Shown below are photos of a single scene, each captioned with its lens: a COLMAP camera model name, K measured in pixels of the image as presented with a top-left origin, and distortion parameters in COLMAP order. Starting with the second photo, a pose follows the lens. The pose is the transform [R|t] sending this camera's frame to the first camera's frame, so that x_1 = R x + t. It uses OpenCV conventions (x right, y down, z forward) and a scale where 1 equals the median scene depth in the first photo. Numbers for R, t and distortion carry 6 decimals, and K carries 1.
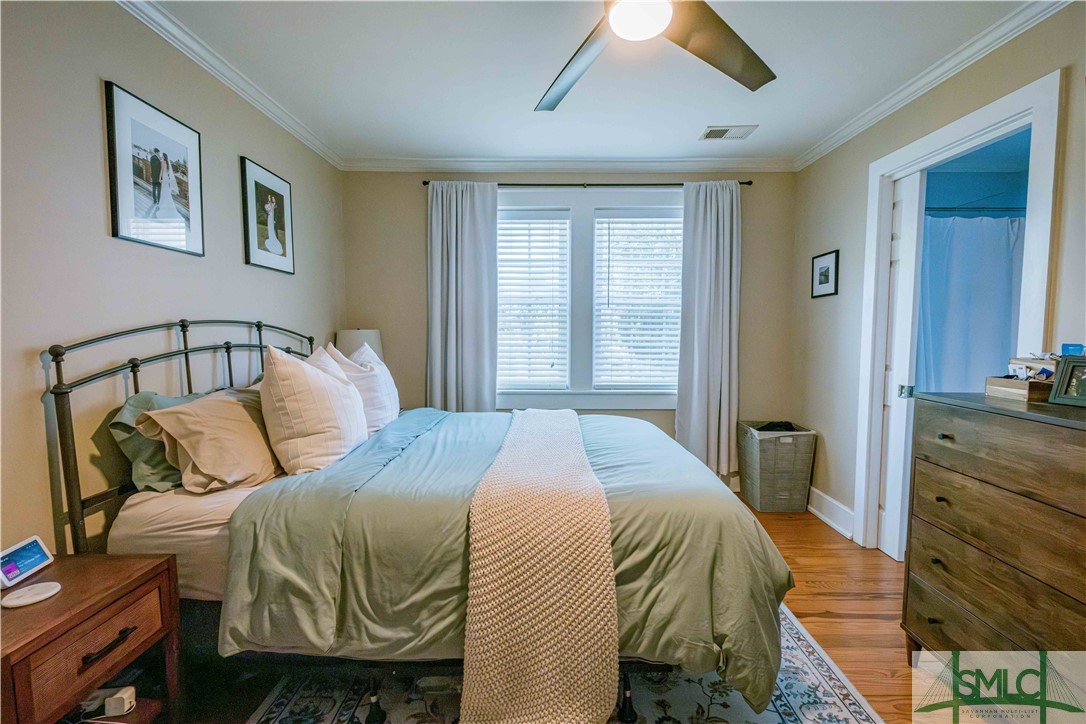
lens RADIAL K [[493.2, 0, 553.7], [0, 493.2, 359.0], [0, 0, 1]] dist [0.011770, -0.004949]
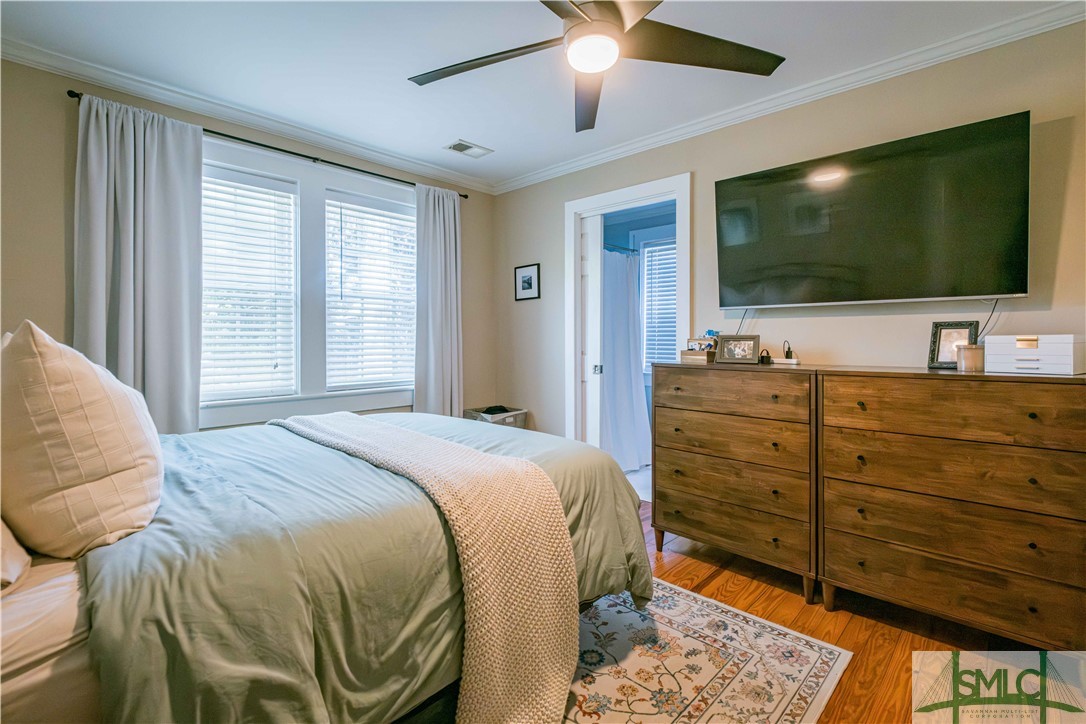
lens RADIAL K [[493.2, 0, 554.6], [0, 493.2, 338.8], [0, 0, 1]] dist [0.011770, -0.004949]
pose [[0.684750, -0.004551, 0.728764, -0.560064], [0.046526, 0.998214, -0.037482, 0.038153], [-0.727292, 0.059572, 0.683738, 0.197487]]
